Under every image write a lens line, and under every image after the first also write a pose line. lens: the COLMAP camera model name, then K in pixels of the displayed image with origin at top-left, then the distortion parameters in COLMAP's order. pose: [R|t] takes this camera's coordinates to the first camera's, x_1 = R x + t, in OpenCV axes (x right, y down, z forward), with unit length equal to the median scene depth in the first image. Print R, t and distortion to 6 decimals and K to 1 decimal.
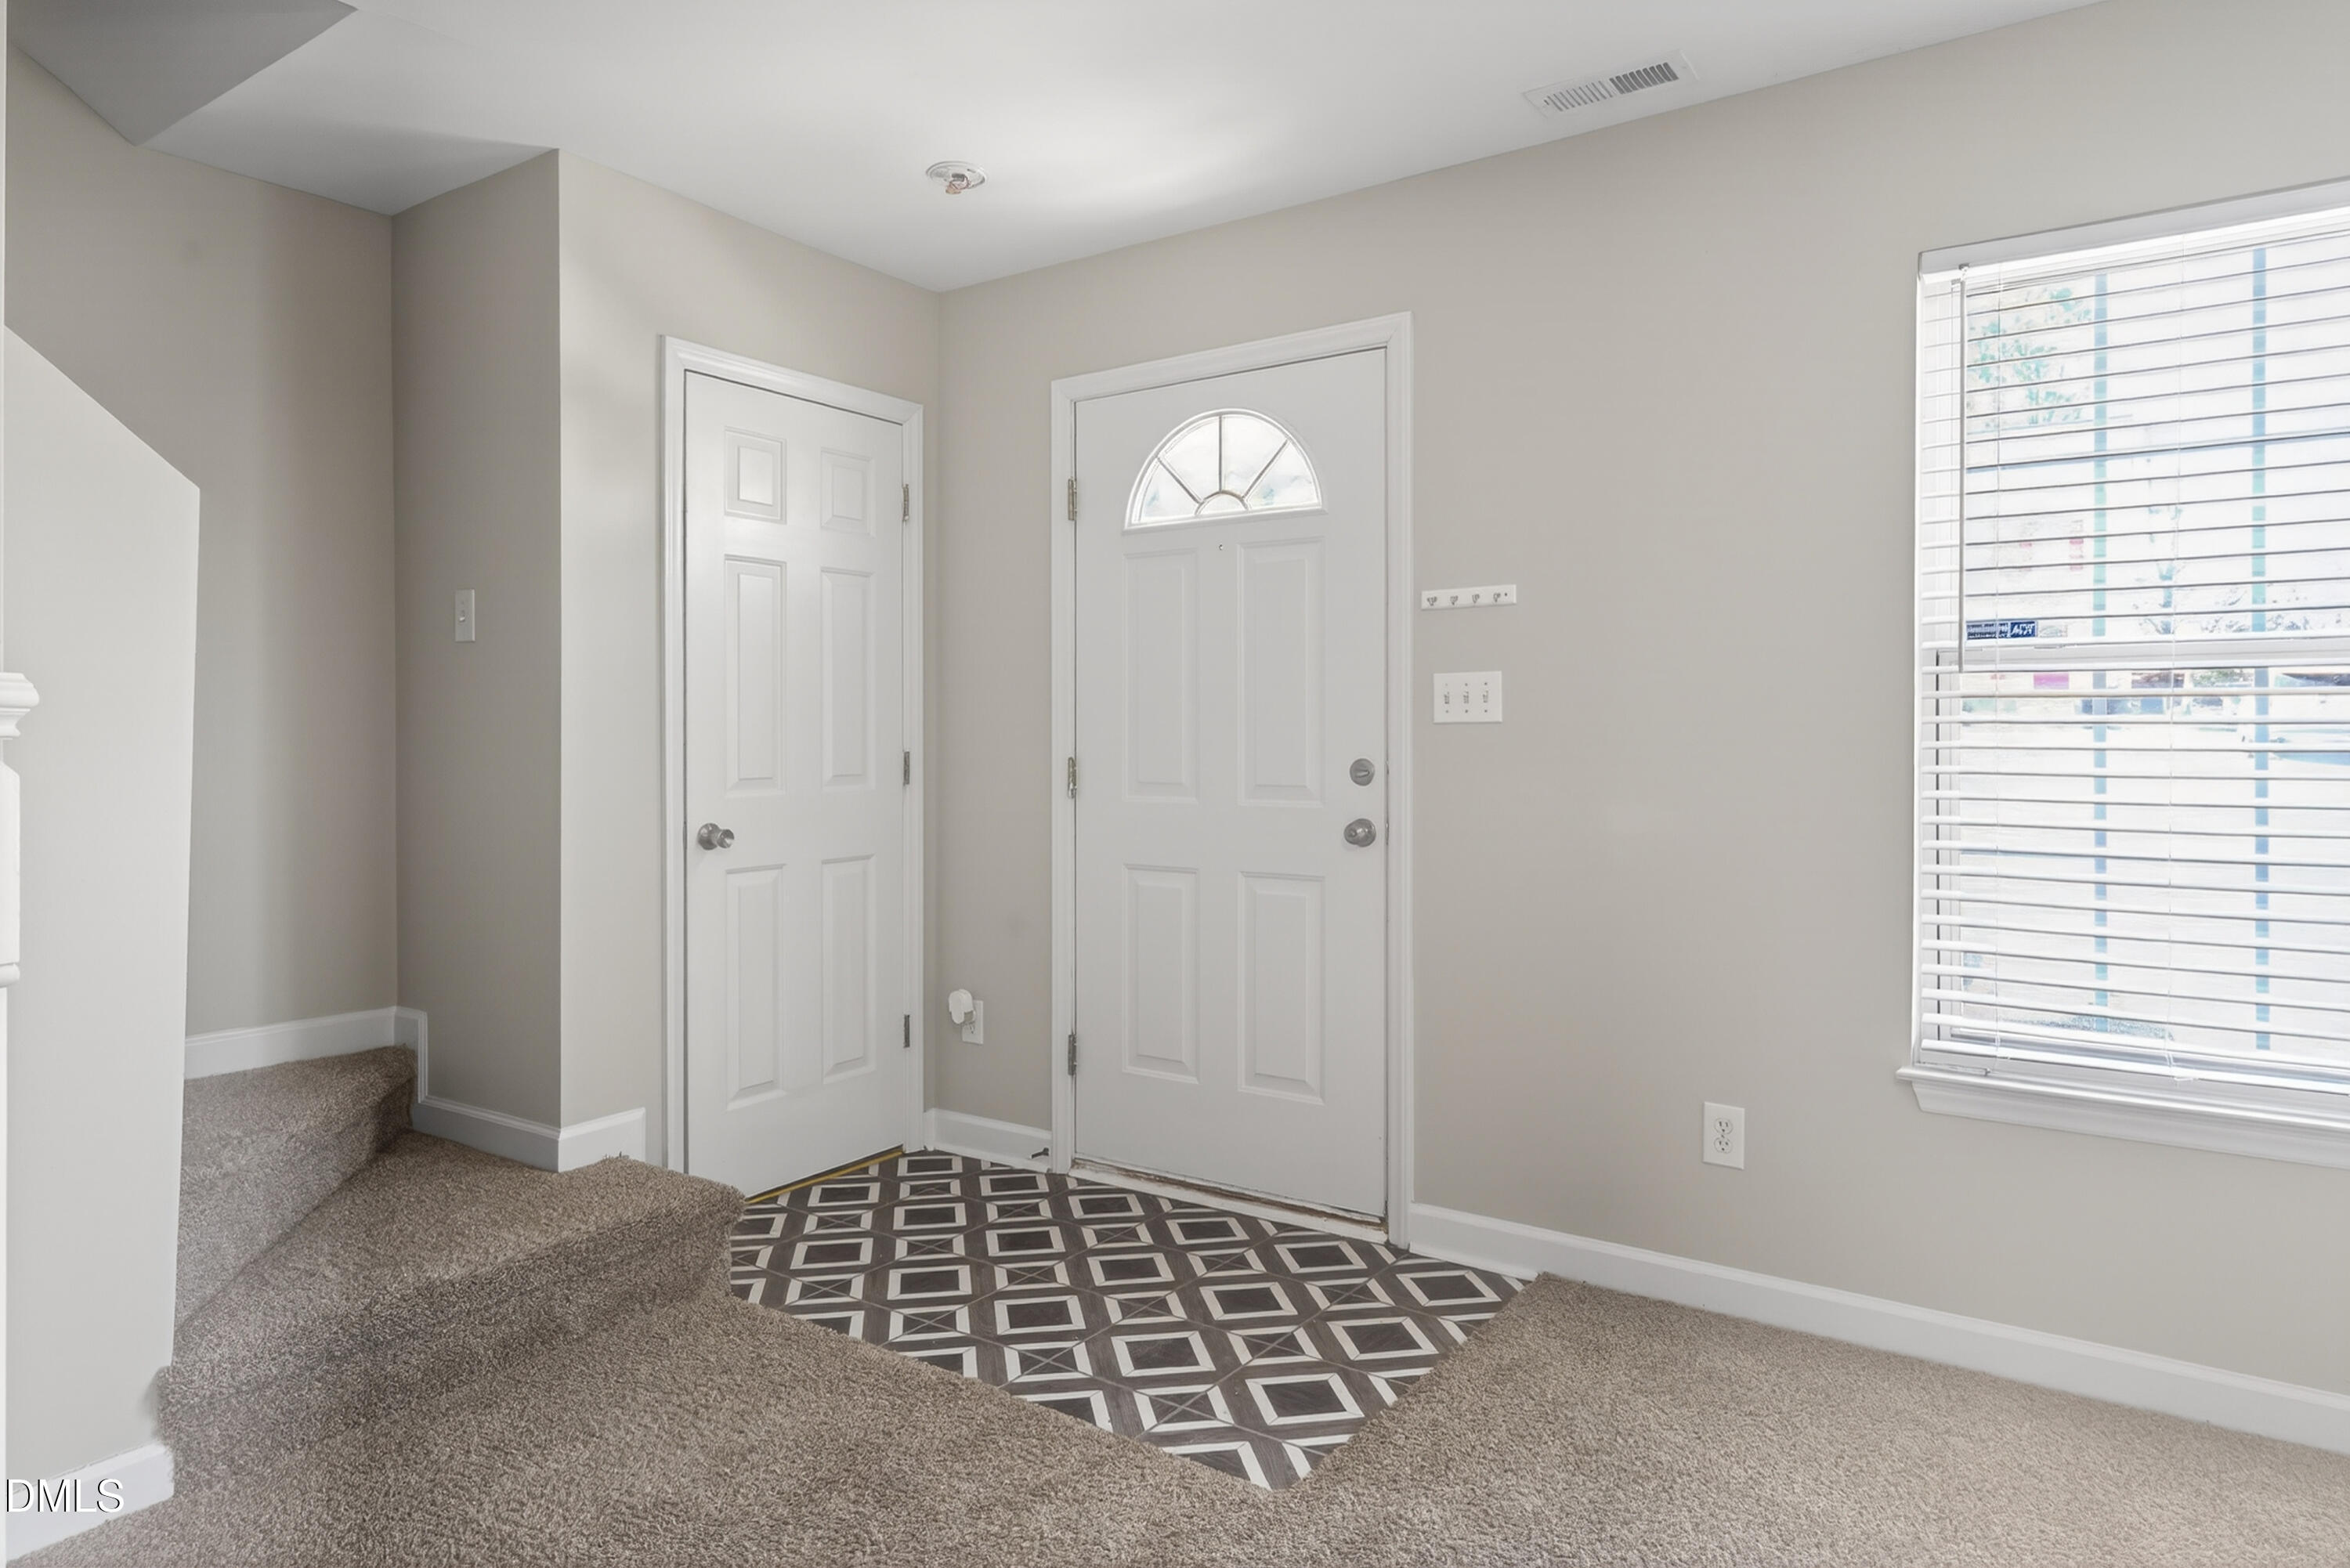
lens RADIAL K [[1398.6, 0, 1181.6], [0, 1398.6, 738.0], [0, 0, 1]] dist [-0.005770, 0.004739]
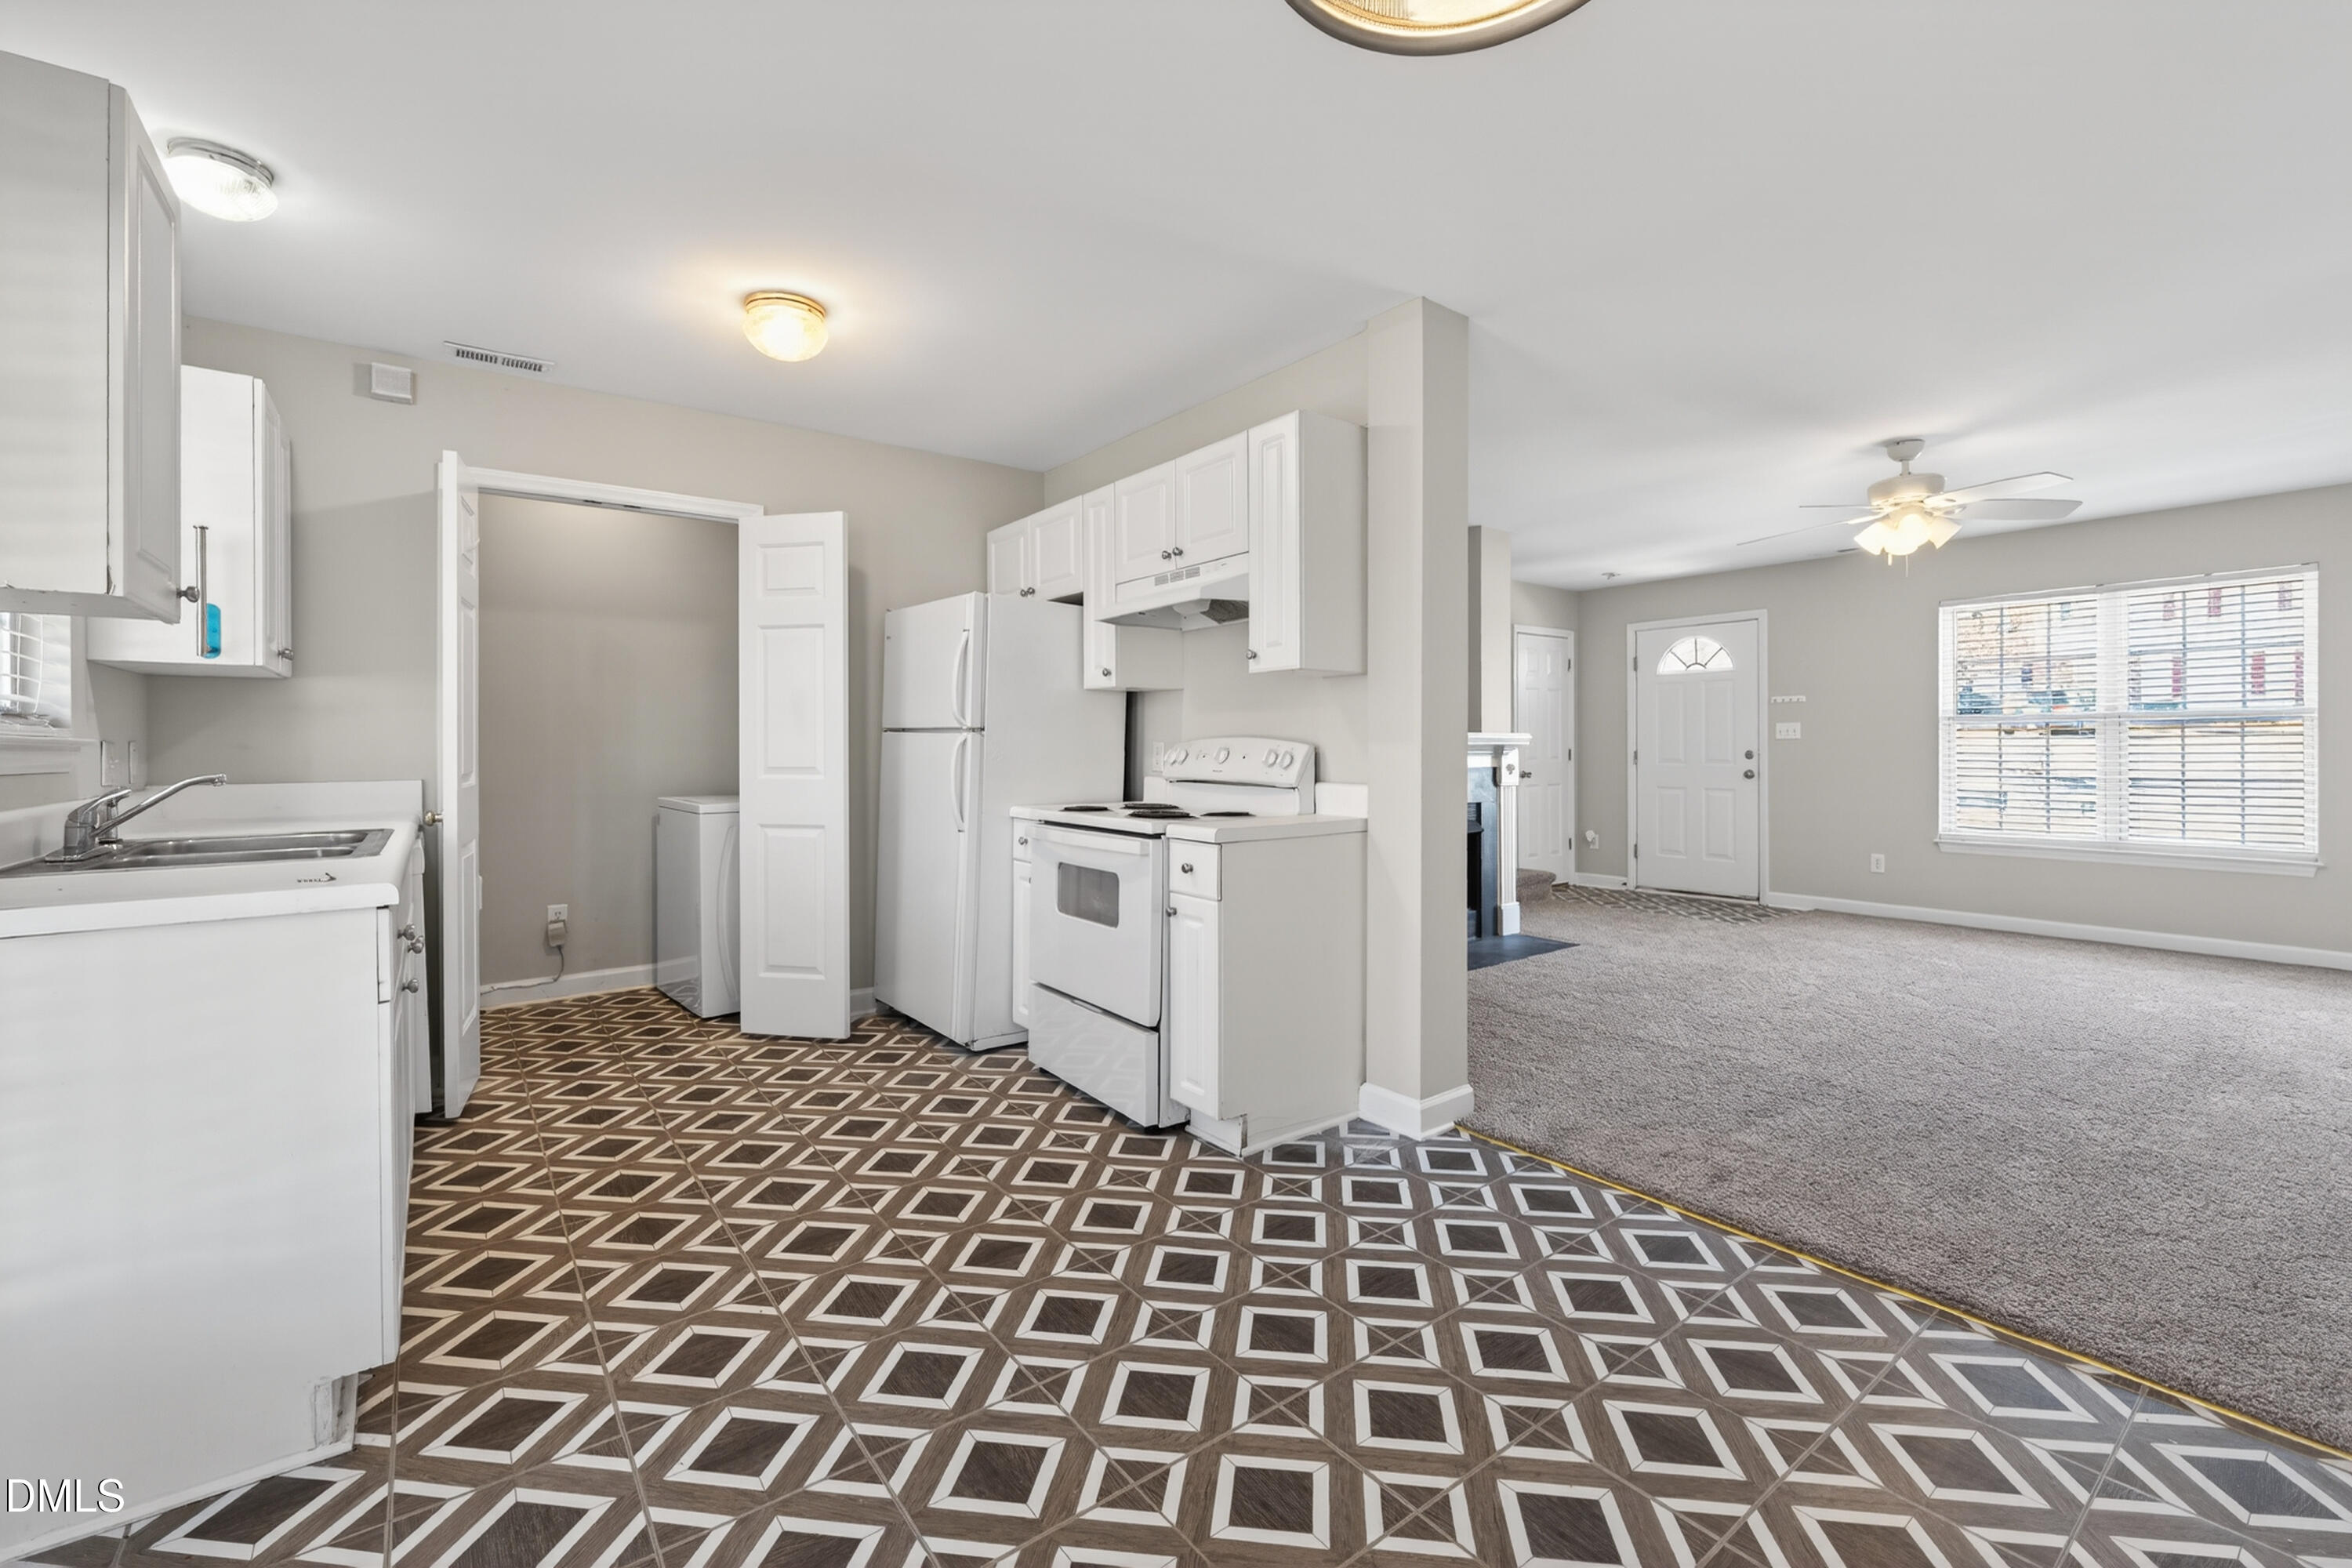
lens RADIAL K [[1000.5, 0, 1190.3], [0, 1000.5, 746.0], [0, 0, 1]] dist [0.003914, -0.003048]
pose [[0.950746, -0.001665, -0.309966, -0.365766], [0.001313, 0.999998, -0.001344, 0.005619], [0.309968, 0.000871, 0.950747, -1.518952]]
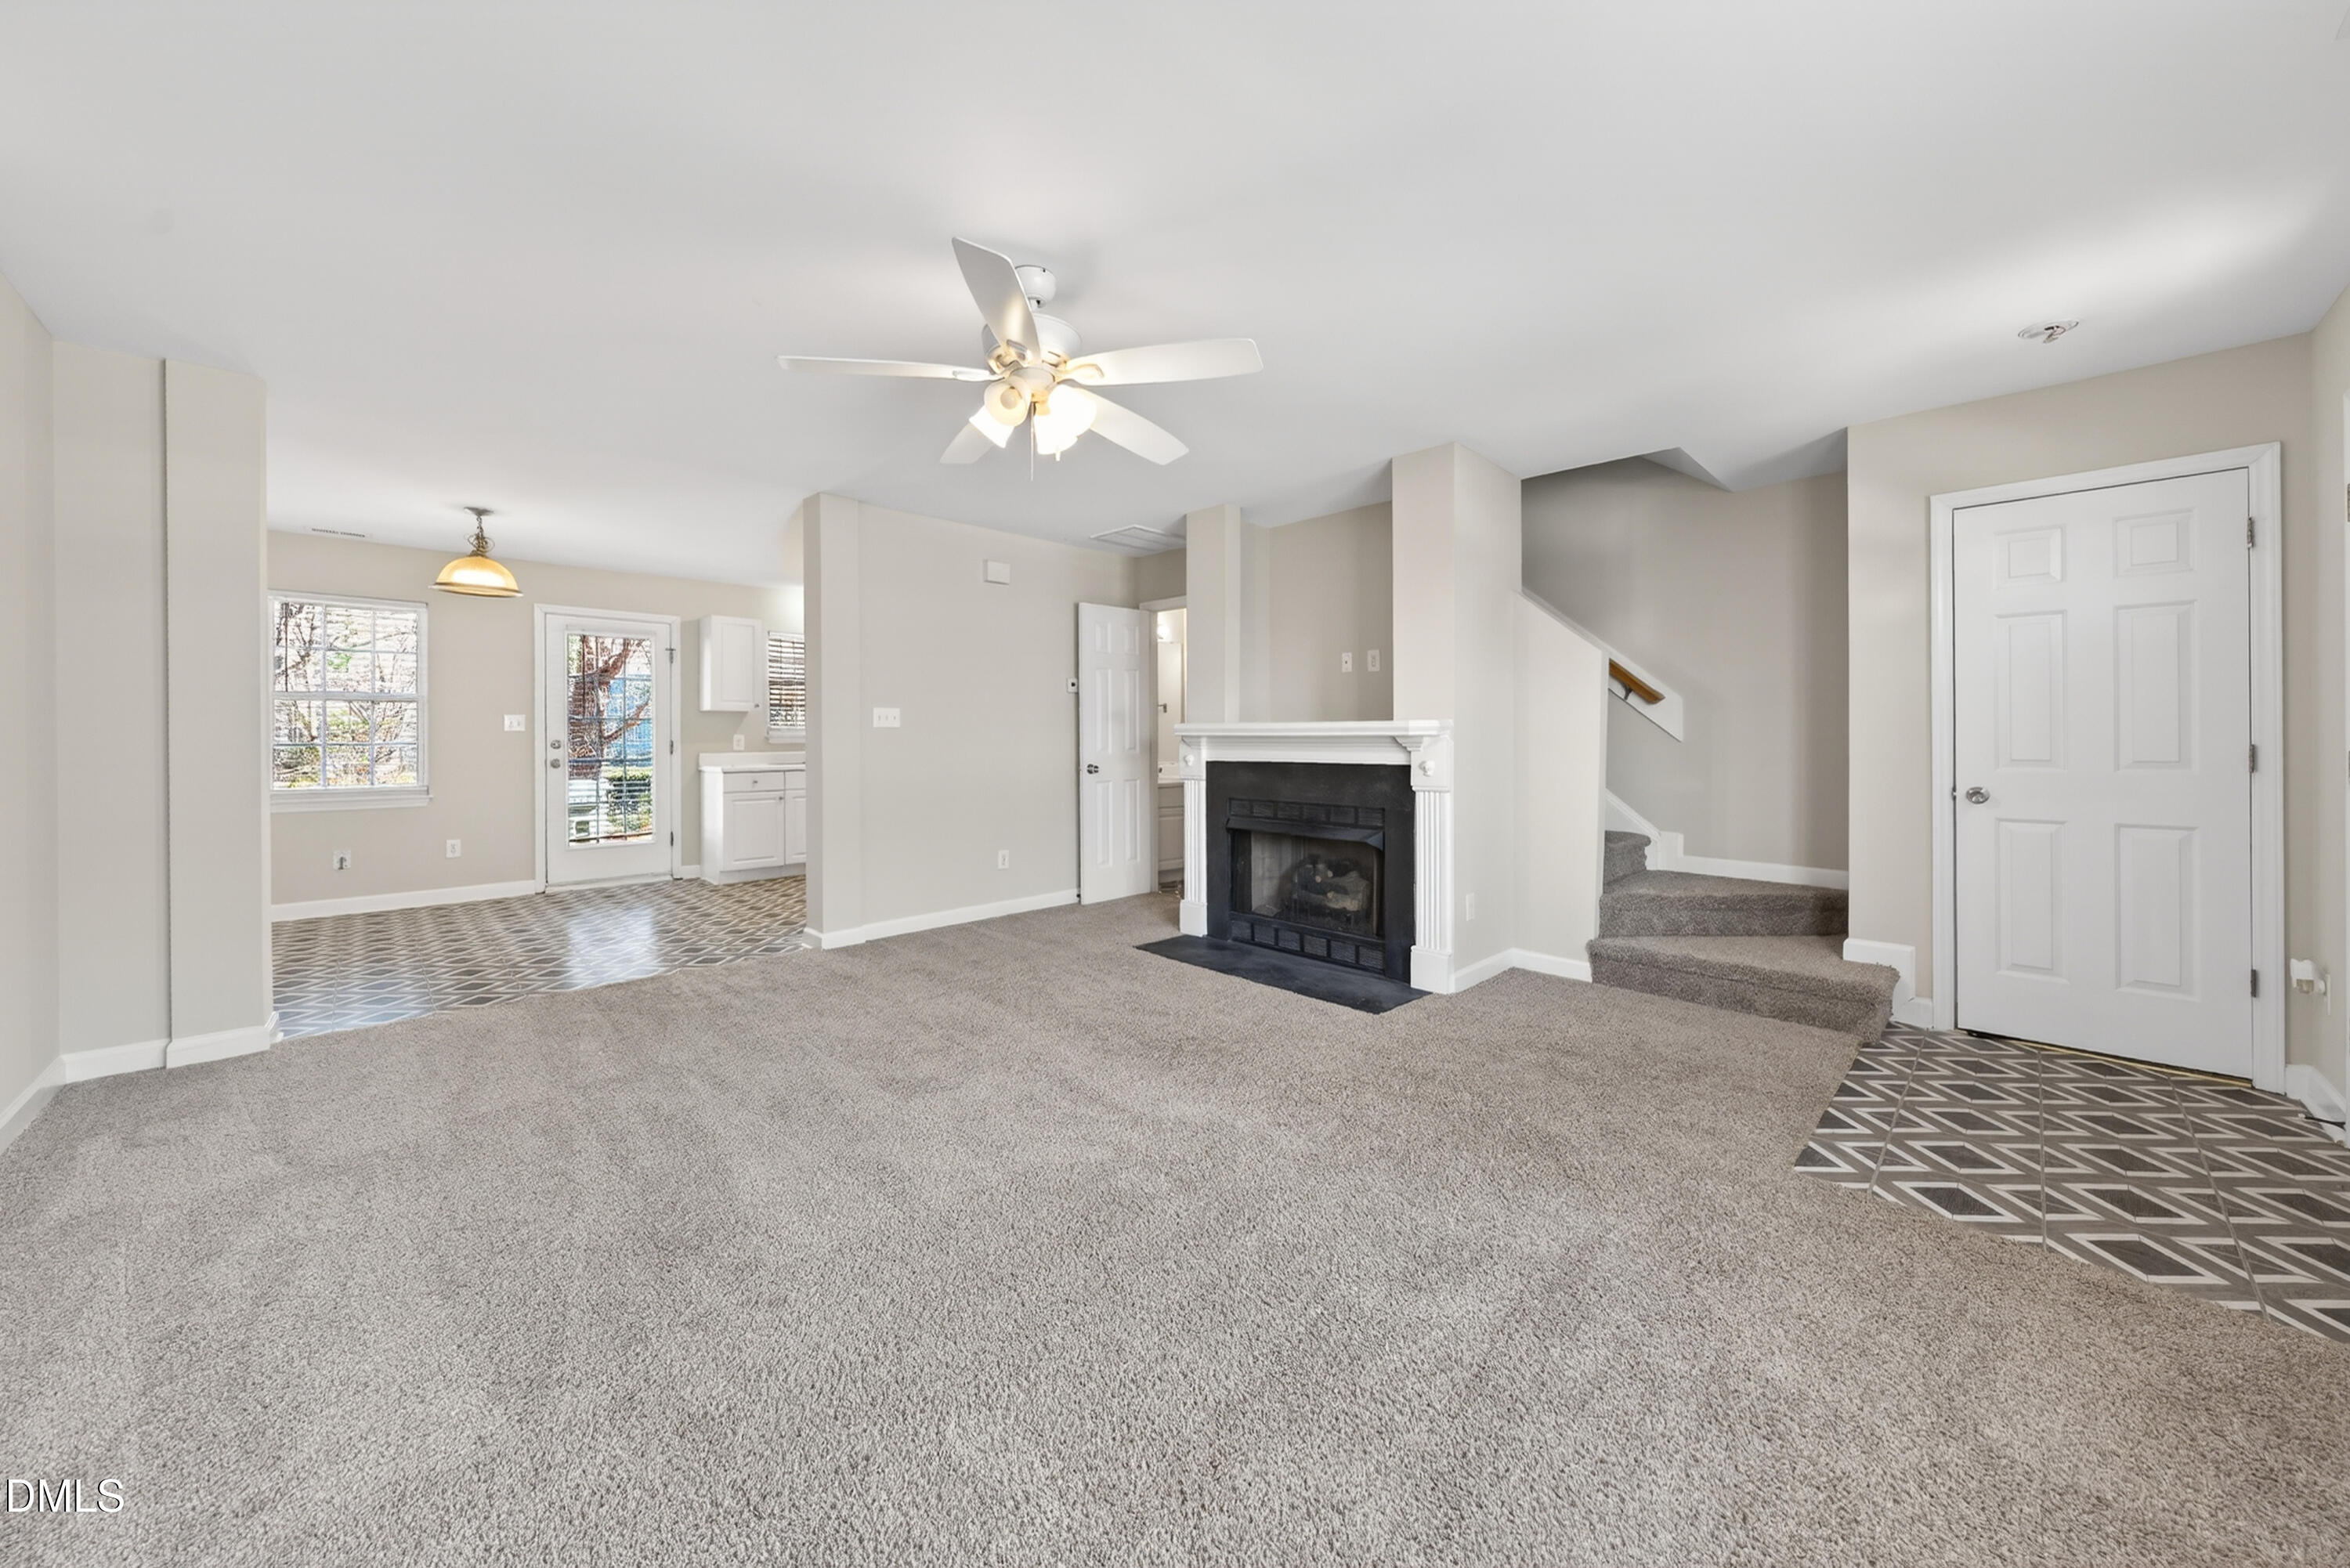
lens RADIAL K [[825.1, 0, 1164.2], [0, 825.1, 731.7], [0, 0, 1]] dist [-0.004356, 0.000009]
pose [[-0.206167, -0.004851, -0.978505, 0.796393], [0.001840, 0.999984, -0.005345, 0.001652], [0.978515, -0.002902, -0.206155, 0.296108]]
